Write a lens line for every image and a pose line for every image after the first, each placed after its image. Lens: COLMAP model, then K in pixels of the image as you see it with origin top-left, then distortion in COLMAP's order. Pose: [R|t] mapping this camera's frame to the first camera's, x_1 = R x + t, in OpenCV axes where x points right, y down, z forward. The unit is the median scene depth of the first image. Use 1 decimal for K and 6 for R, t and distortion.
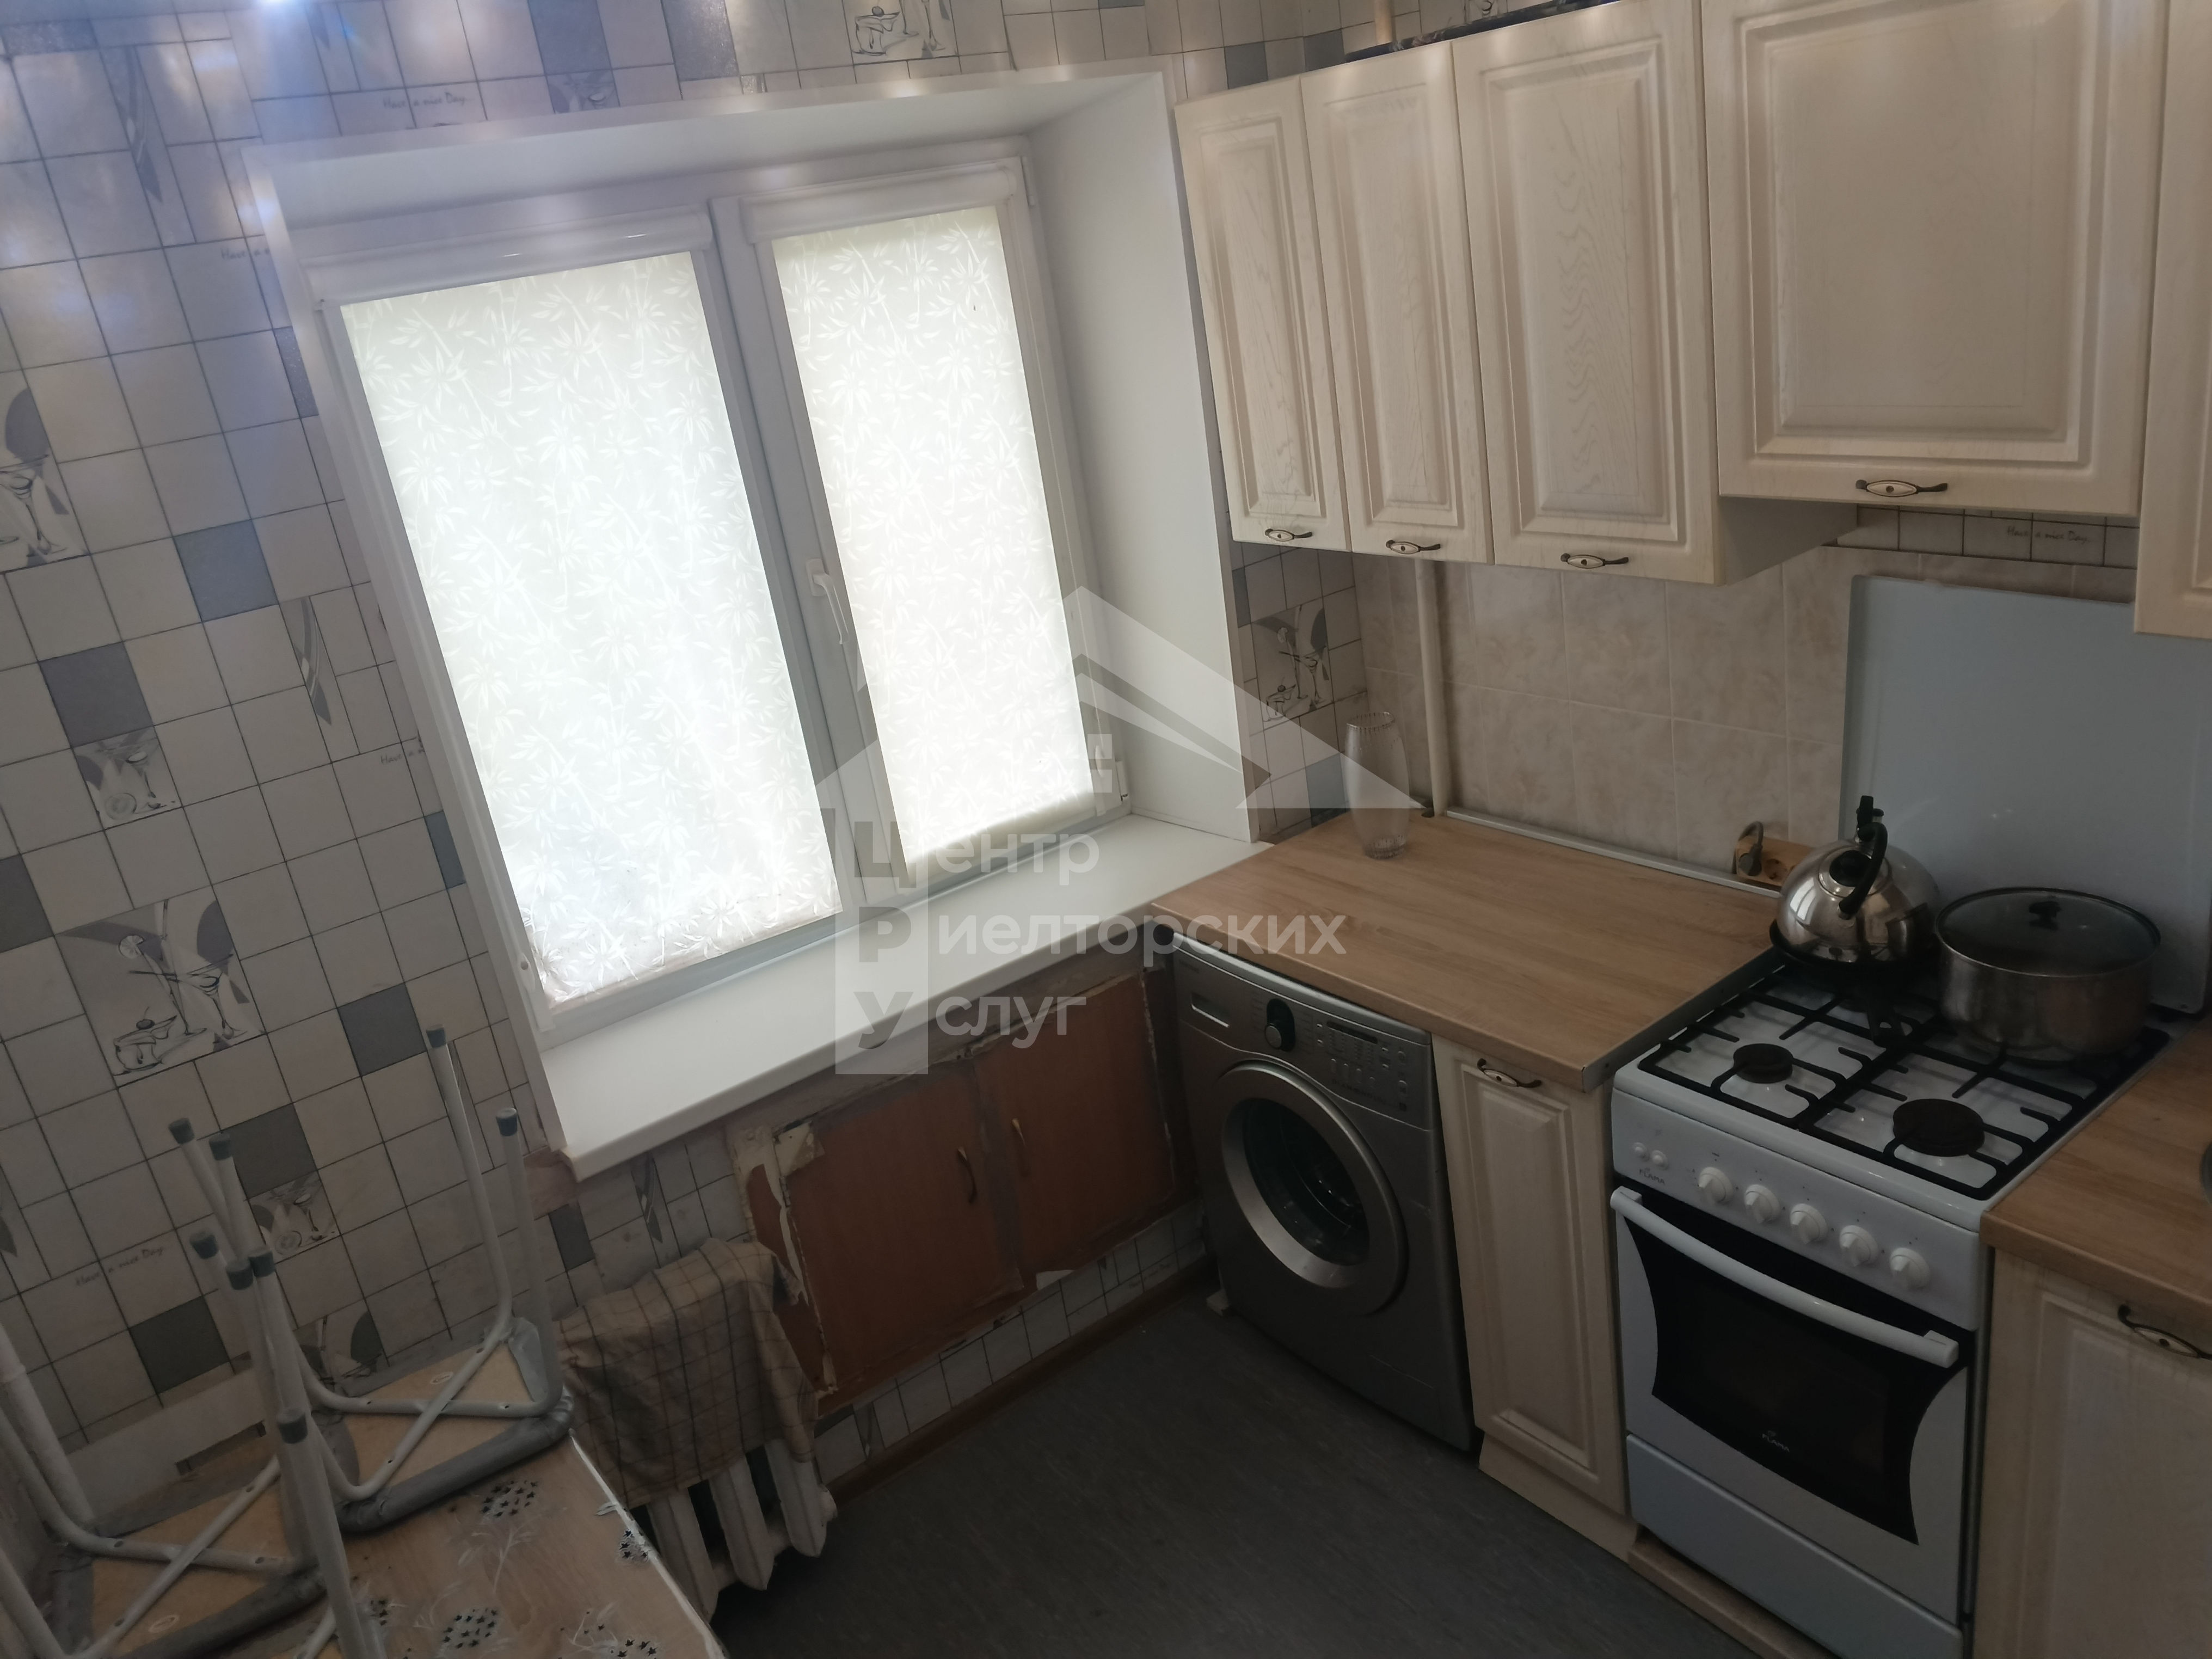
lens RADIAL K [[1663.7, 0, 1106.2], [0, 1663.7, 827.7], [0, 0, 1]] dist [-0.001335, -0.005942]
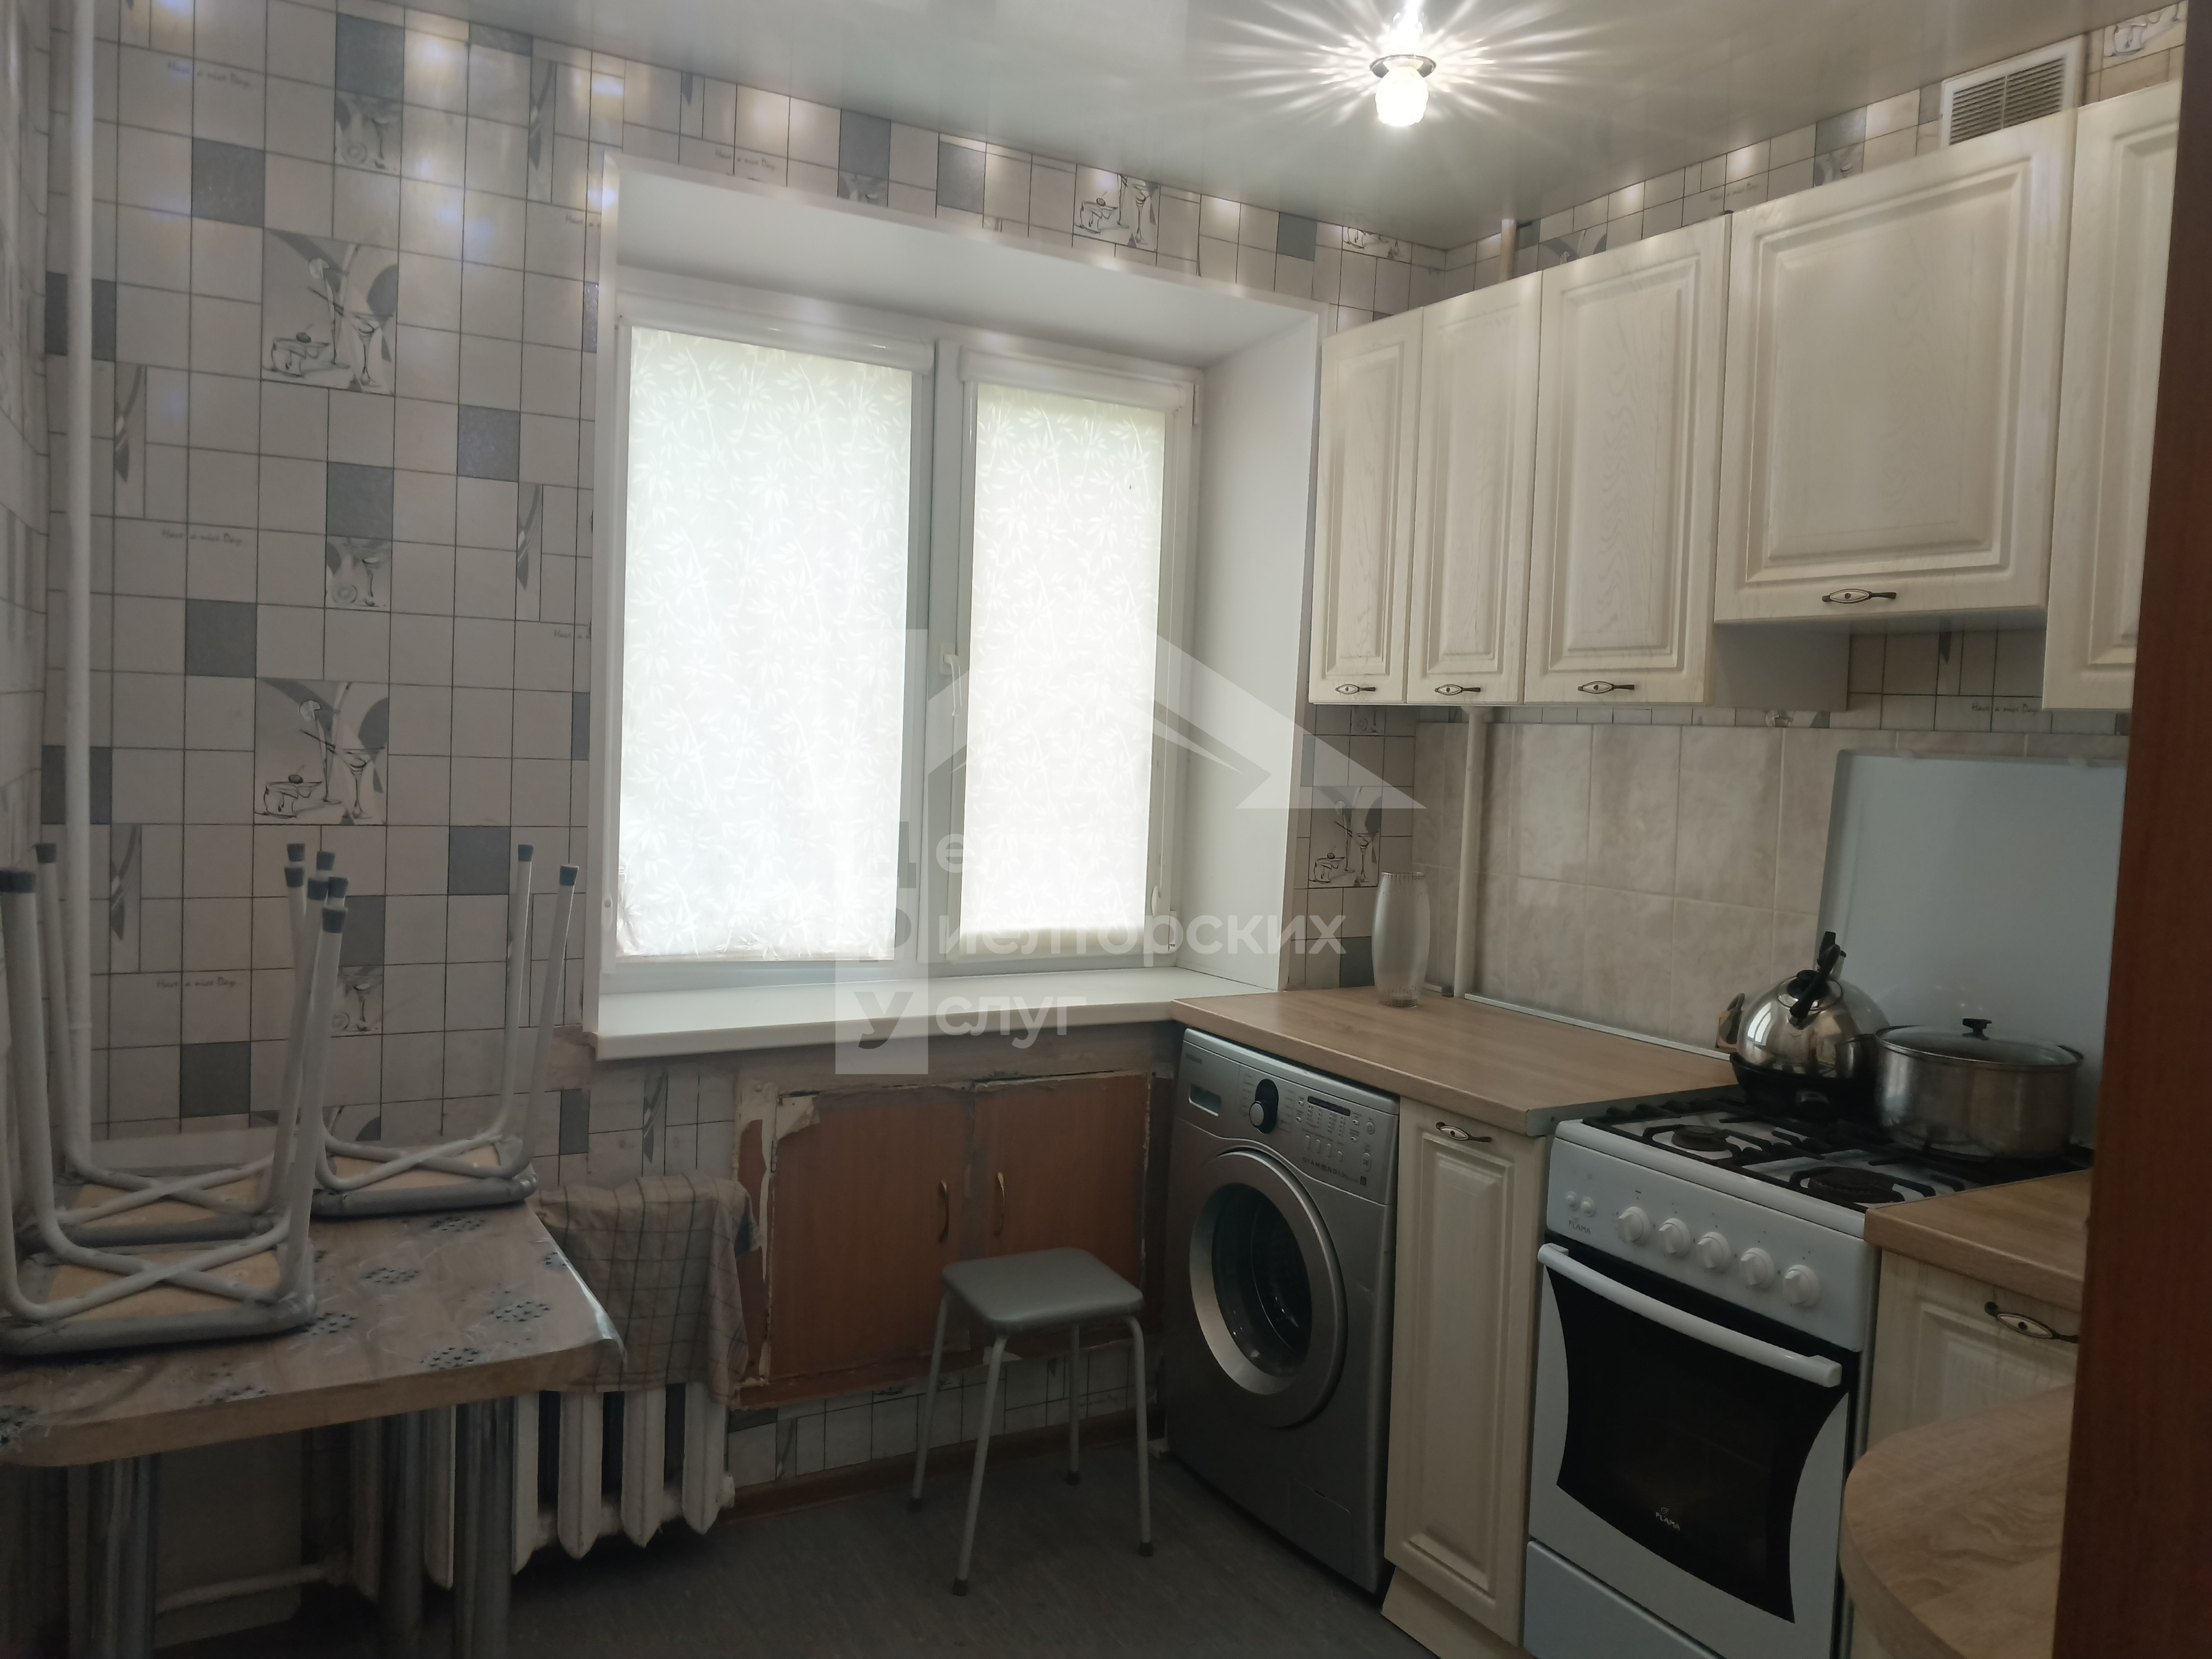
lens RADIAL K [[1663.7, 0, 1104.8], [0, 1663.7, 837.2], [0, 0, 1]] dist [-0.001335, -0.005942]
pose [[0.974596, 0.196707, -0.107089, 0.099276], [-0.219585, 0.933351, -0.283970, 0.329235], [0.044093, 0.300271, 0.952834, -0.070165]]
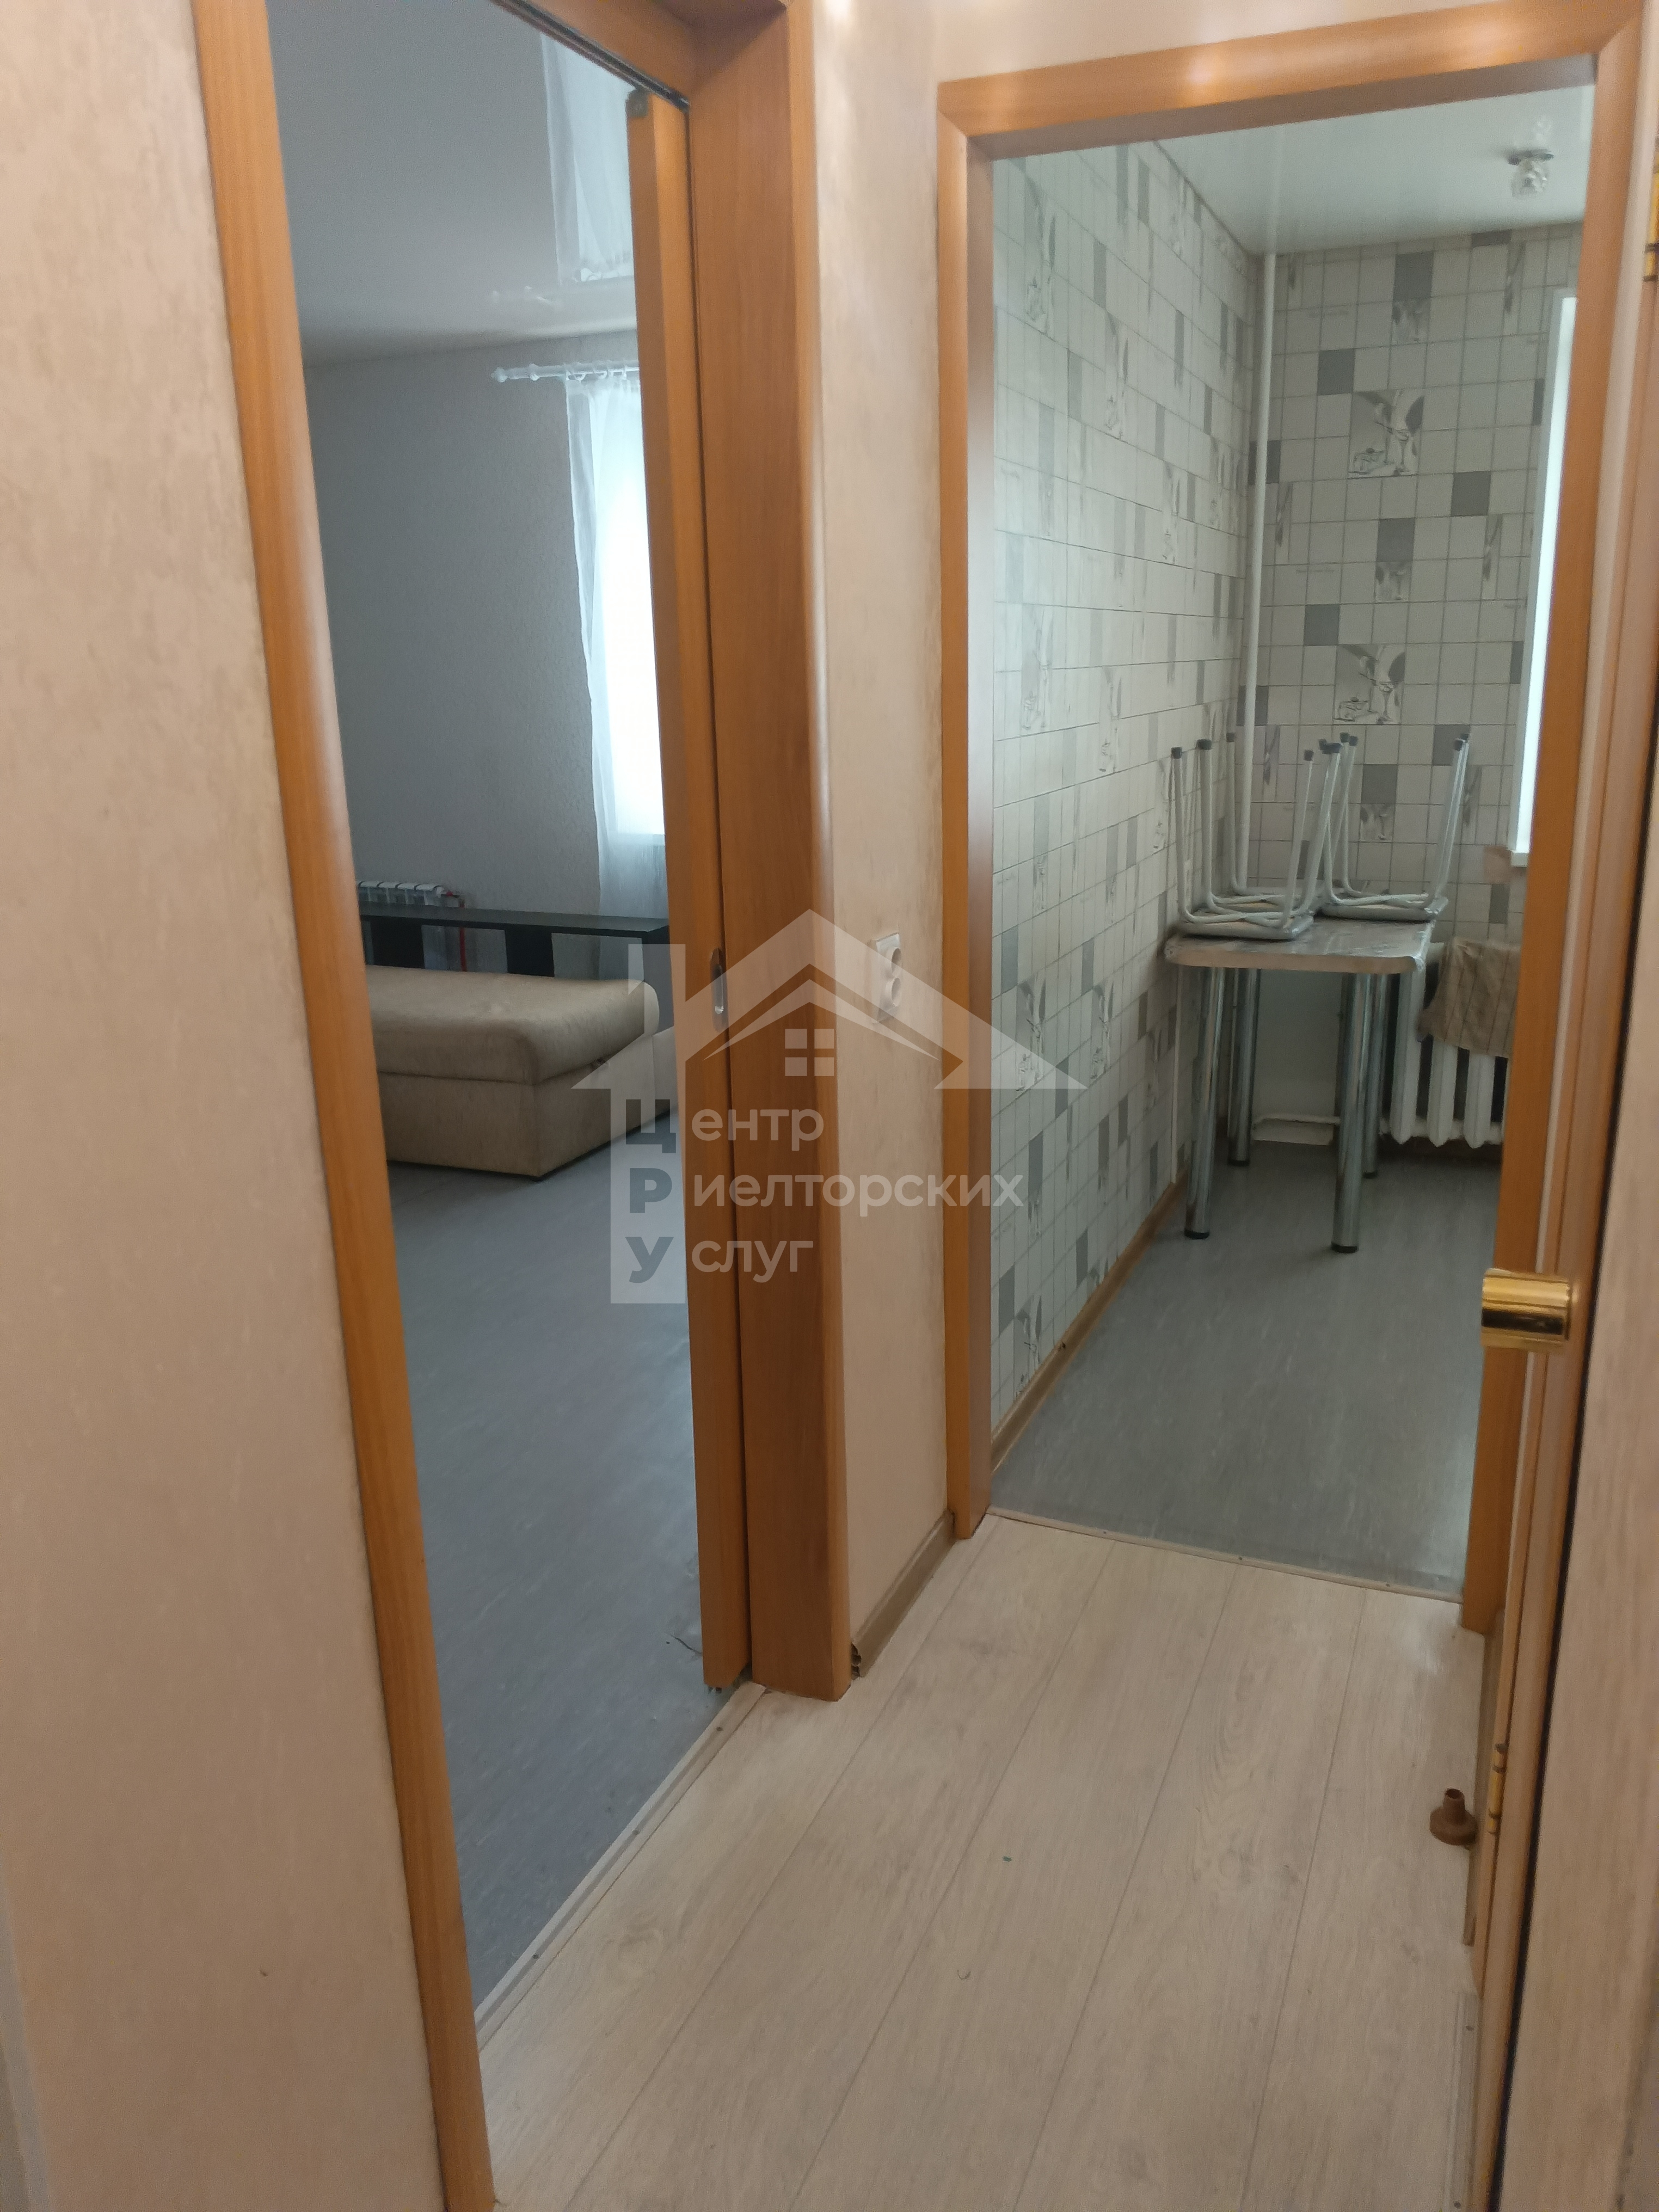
lens RADIAL K [[1663.7, 0, 836.4], [0, 1663.7, 1098.0], [0, 0, 1]] dist [-0.001335, -0.005942]
pose [[0.519768, 0.357685, -0.775823, 0.854787], [-0.361593, 0.914885, 0.179546, 0.406731], [0.774010, 0.187210, 0.604865, -0.673837]]
